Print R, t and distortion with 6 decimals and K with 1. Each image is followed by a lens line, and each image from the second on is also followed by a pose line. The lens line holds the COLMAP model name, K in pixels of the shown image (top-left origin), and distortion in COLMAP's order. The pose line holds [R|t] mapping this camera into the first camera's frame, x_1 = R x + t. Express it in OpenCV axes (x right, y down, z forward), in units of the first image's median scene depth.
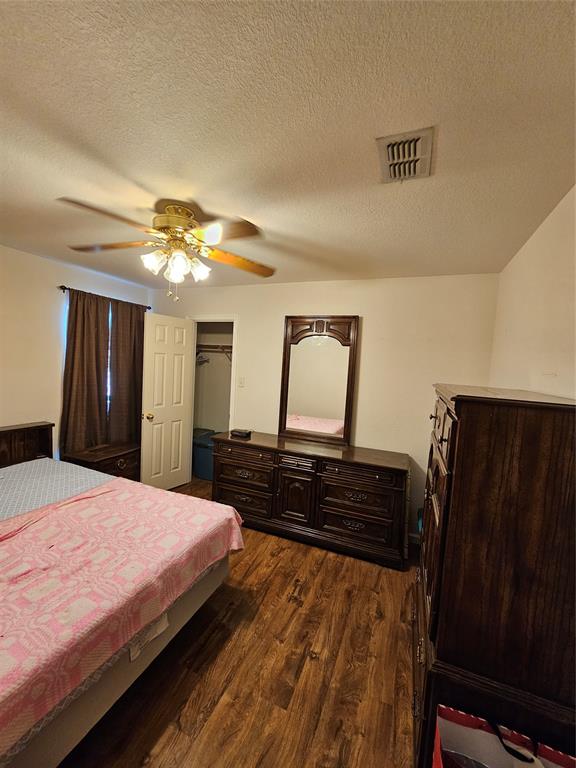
lens RADIAL K [[314.5, 0, 284.3], [0, 314.5, 382.0], [0, 0, 1]] dist [-0.002872, -0.000986]
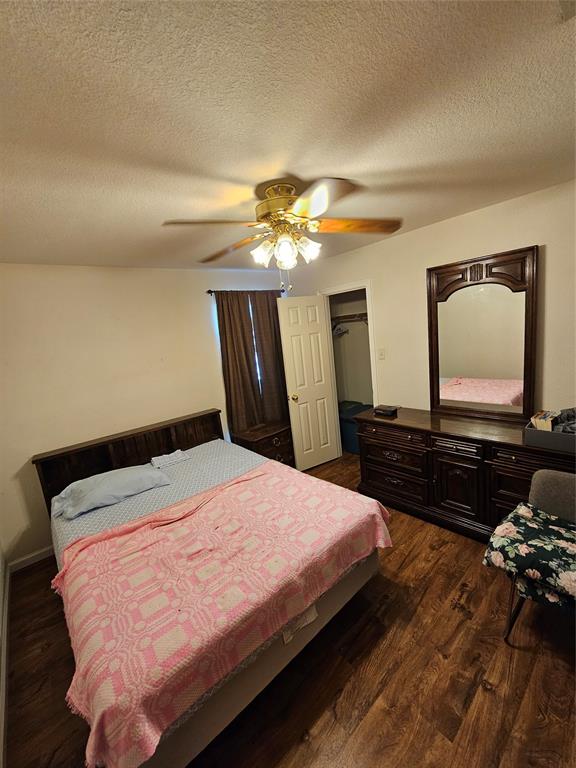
lens RADIAL K [[314.5, 0, 284.3], [0, 314.5, 382.0], [0, 0, 1]] dist [-0.002872, -0.000986]
pose [[0.882596, -0.076017, -0.463946, 0.055117], [0.132239, 0.987139, 0.089827, -0.069403], [0.451151, -0.140633, 0.881298, 0.116723]]
